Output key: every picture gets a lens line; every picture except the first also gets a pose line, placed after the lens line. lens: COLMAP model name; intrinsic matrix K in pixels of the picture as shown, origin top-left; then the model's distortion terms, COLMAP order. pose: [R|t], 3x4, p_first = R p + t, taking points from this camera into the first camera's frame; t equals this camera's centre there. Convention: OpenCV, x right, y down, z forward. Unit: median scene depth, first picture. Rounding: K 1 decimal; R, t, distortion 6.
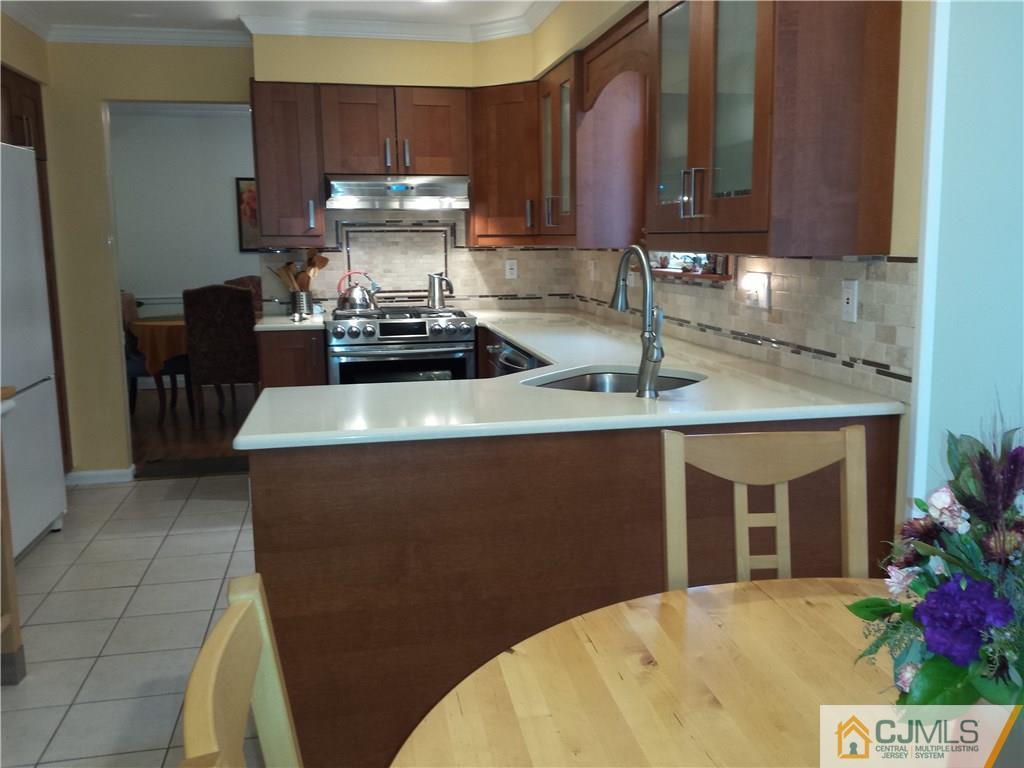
lens RADIAL K [[951.0, 0, 518.9], [0, 951.0, 386.8], [0, 0, 1]] dist [0.036227, 0.000000]
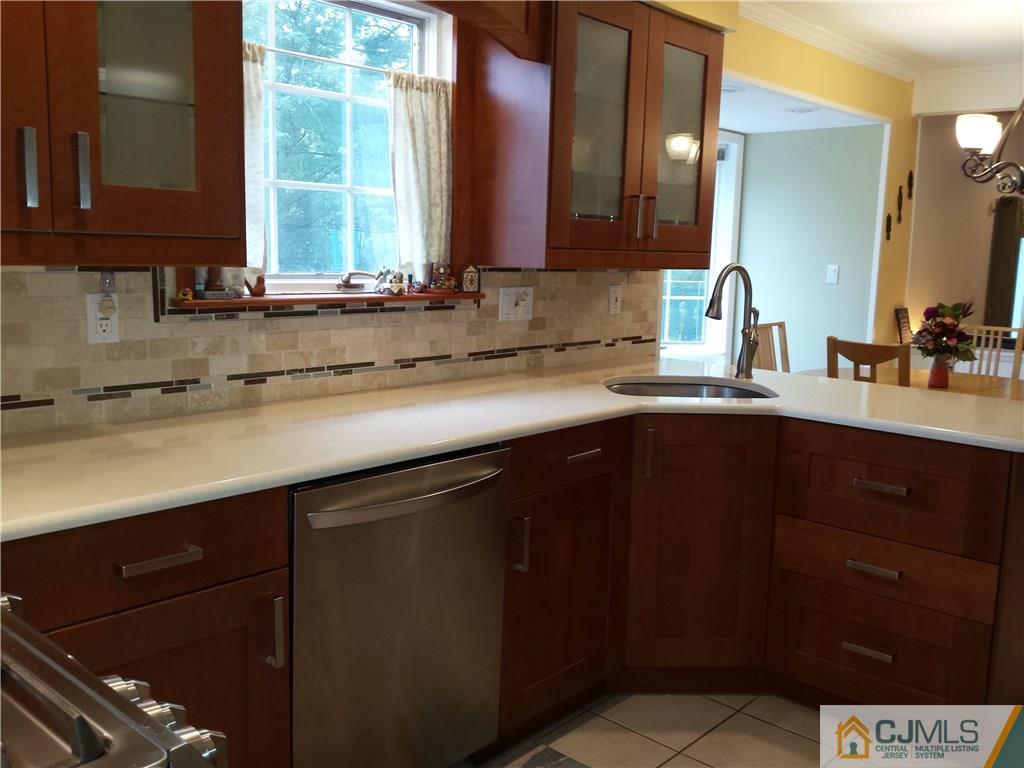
lens RADIAL K [[951.0, 0, 511.7], [0, 951.0, 383.4], [0, 0, 1]] dist [0.036227, 0.000000]
pose [[-0.624573, -0.114677, 0.772501, -0.334269], [0.100178, 0.969224, 0.224875, -0.152109], [-0.774514, 0.217838, -0.593864, 0.996872]]
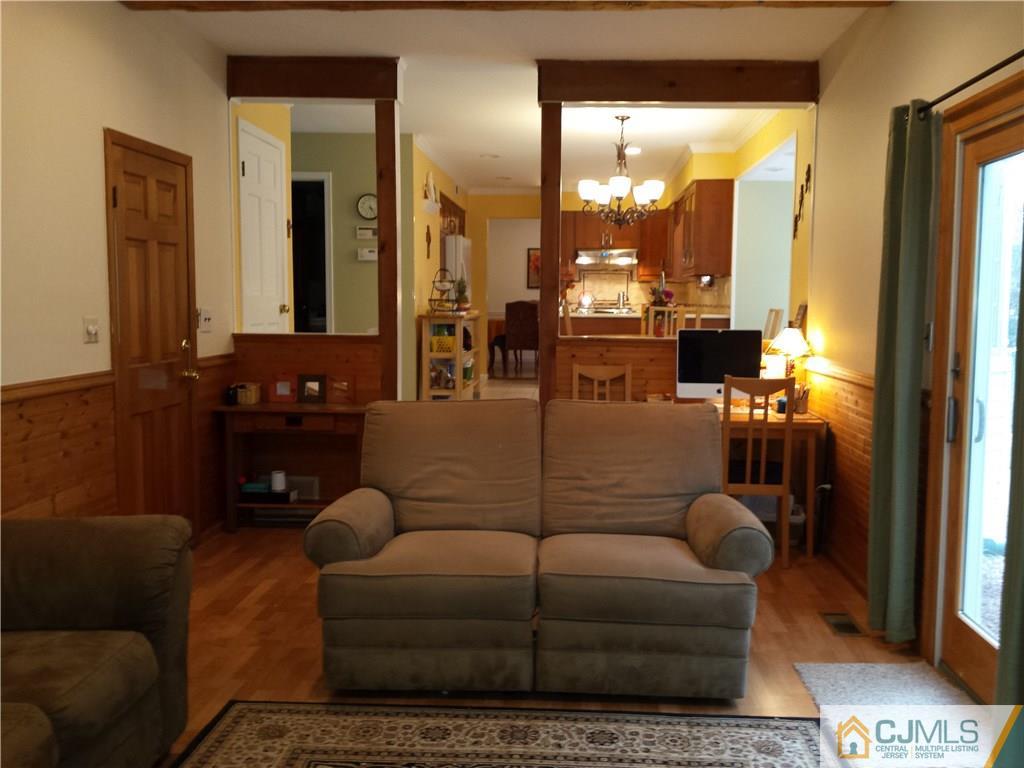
lens RADIAL K [[951.0, 0, 508.9], [0, 951.0, 387.6], [0, 0, 1]] dist [0.036227, 0.000000]
pose [[0.964651, 0.040109, -0.260462, 0.255996], [-0.056943, 0.996726, -0.057407, 0.255801], [0.257307, 0.070209, 0.963776, -1.246710]]
